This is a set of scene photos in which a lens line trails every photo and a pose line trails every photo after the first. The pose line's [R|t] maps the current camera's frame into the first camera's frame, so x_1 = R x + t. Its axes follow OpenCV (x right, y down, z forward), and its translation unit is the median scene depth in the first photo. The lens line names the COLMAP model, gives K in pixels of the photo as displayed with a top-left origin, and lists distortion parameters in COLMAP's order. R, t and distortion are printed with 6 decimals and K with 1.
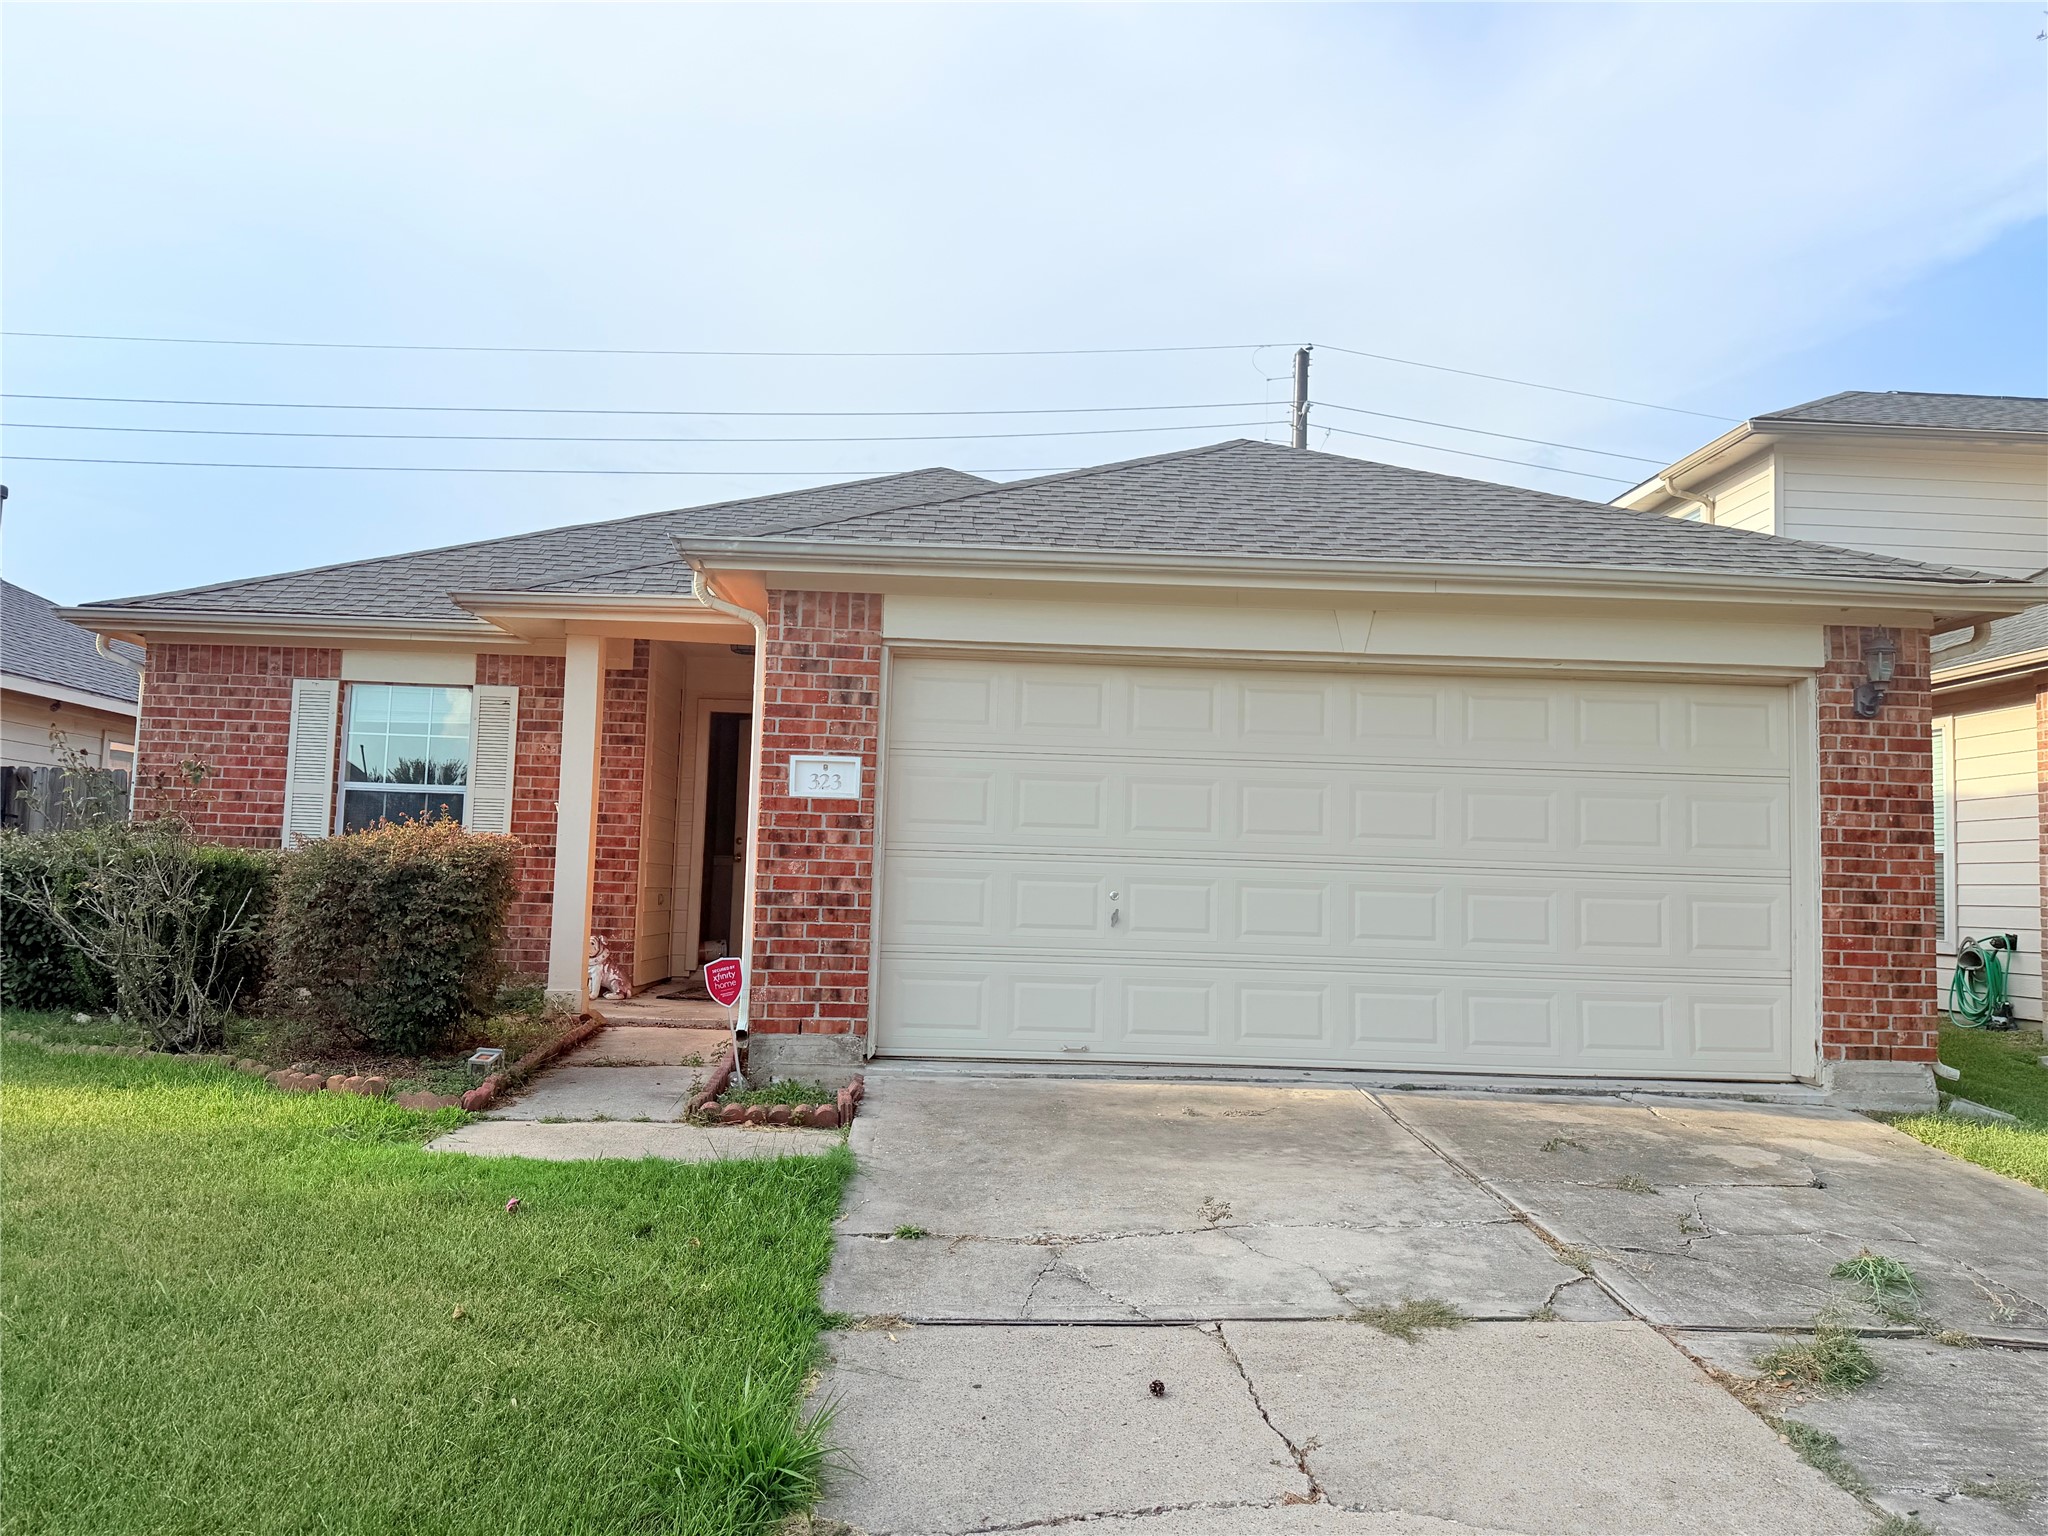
lens RADIAL K [[1494.5, 0, 801.4], [0, 1494.5, 741.8], [0, 0, 1]] dist [0.094136, -0.073101]
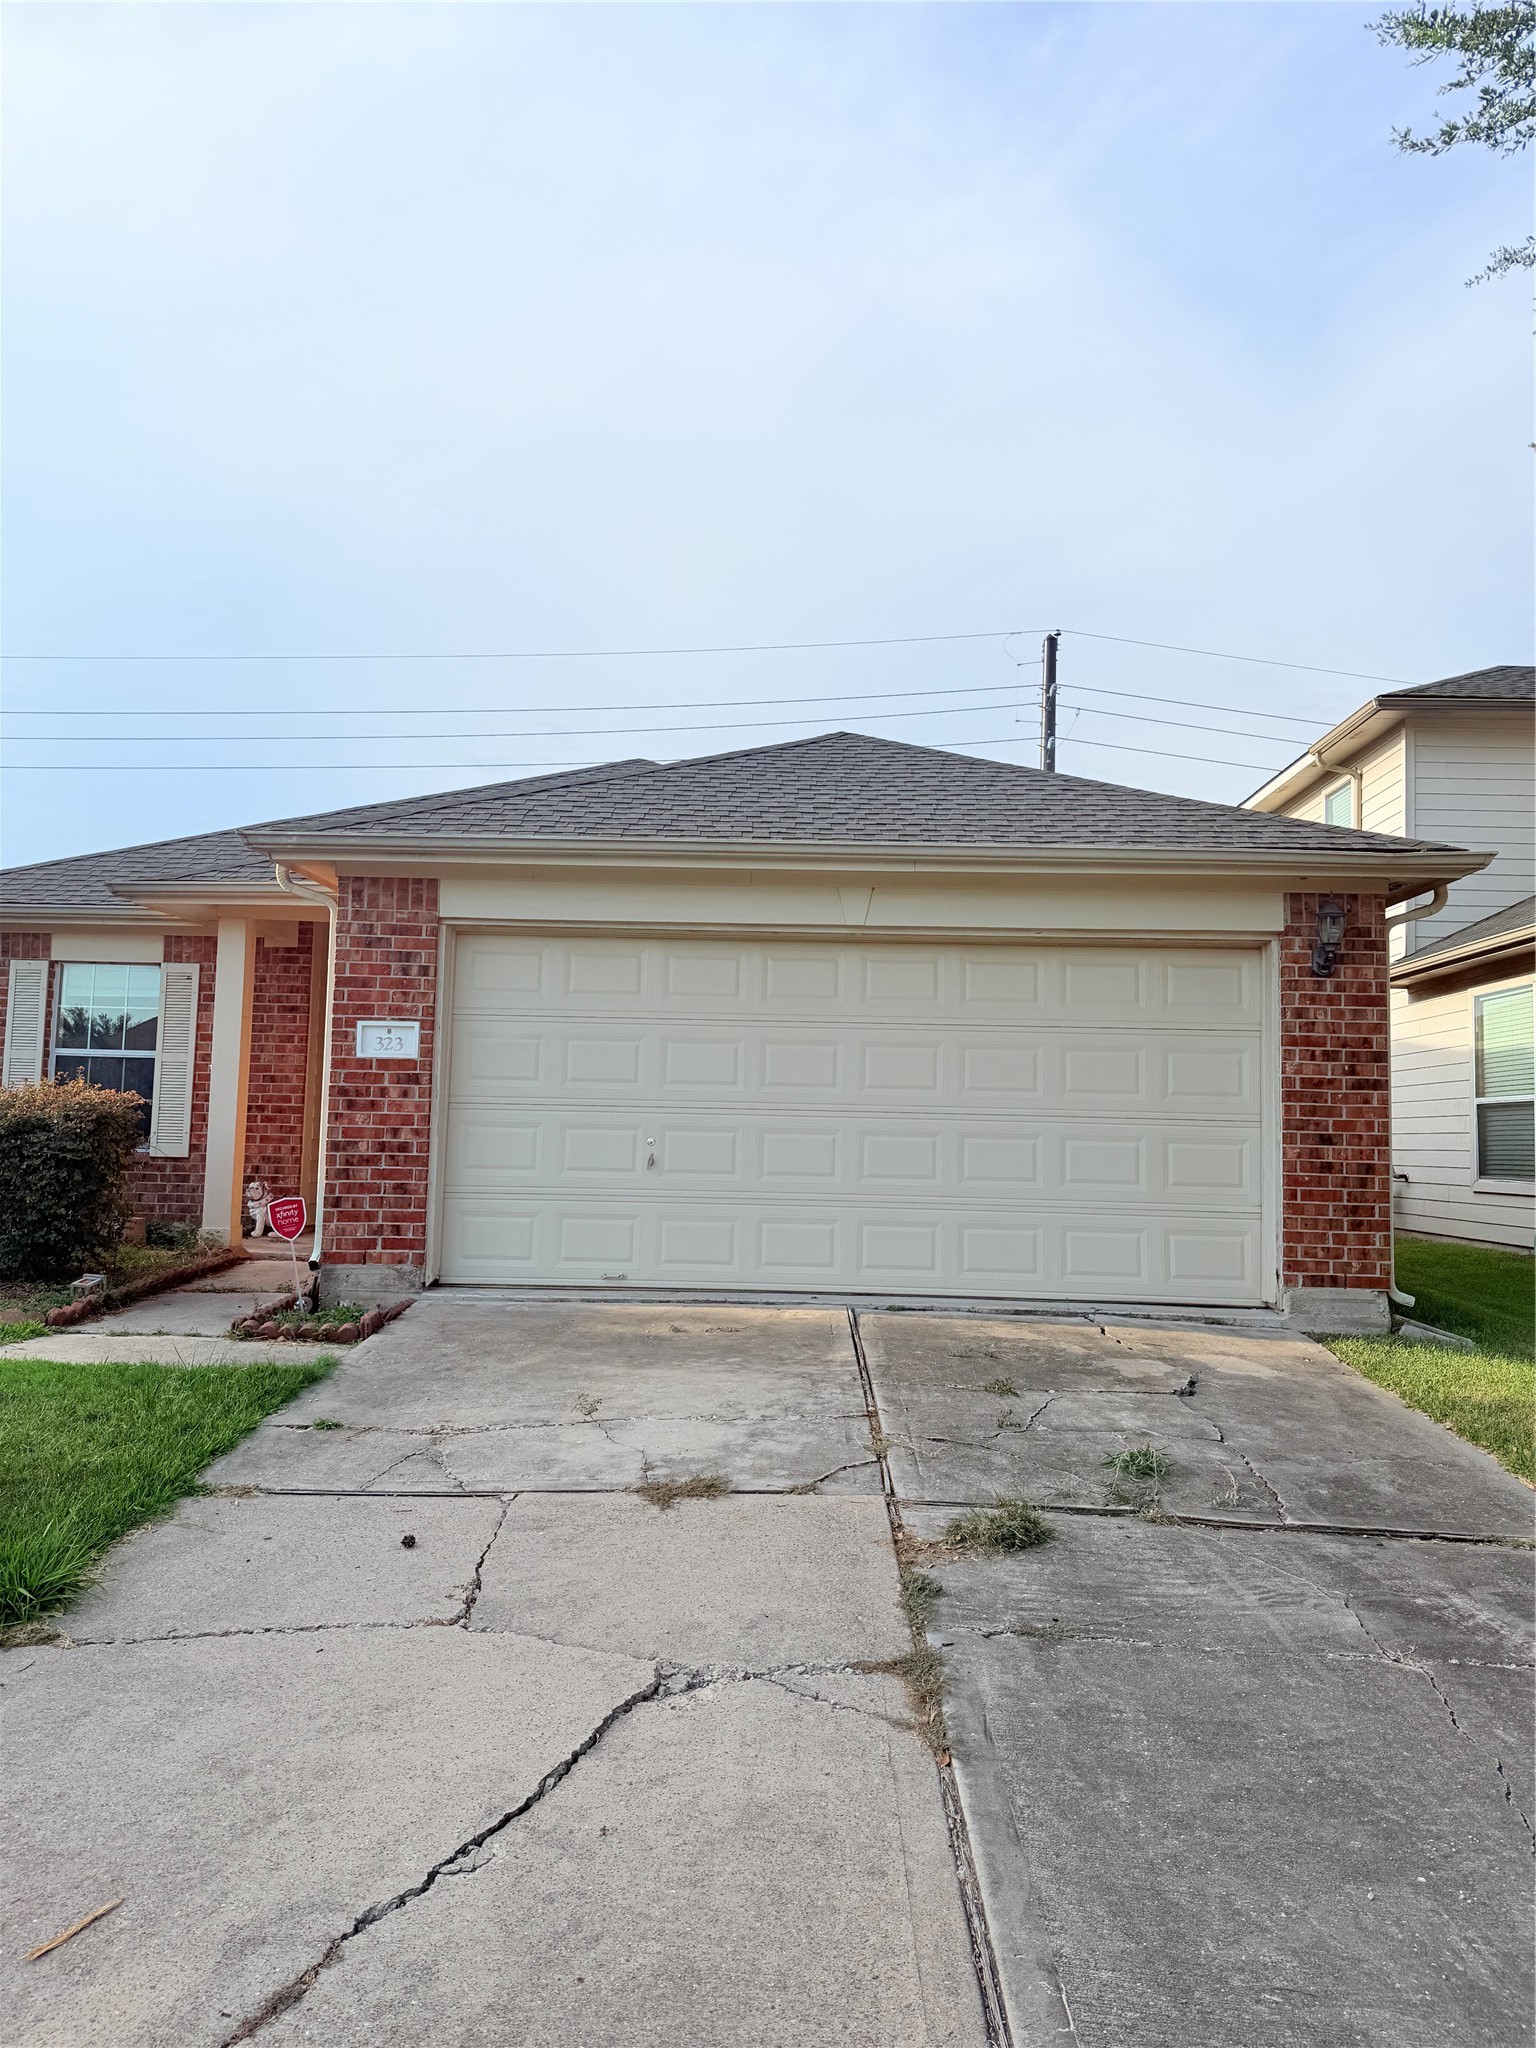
lens RADIAL K [[1459.0, 0, 770.8], [0, 1459.0, 1015.9], [0, 0, 1]] dist [0.086580, -0.137930]
pose [[0.995626, -0.011121, -0.092761, 0.399683], [0.011558, 0.999925, 0.004172, 0.003844], [0.092708, -0.005226, 0.995680, -0.086581]]
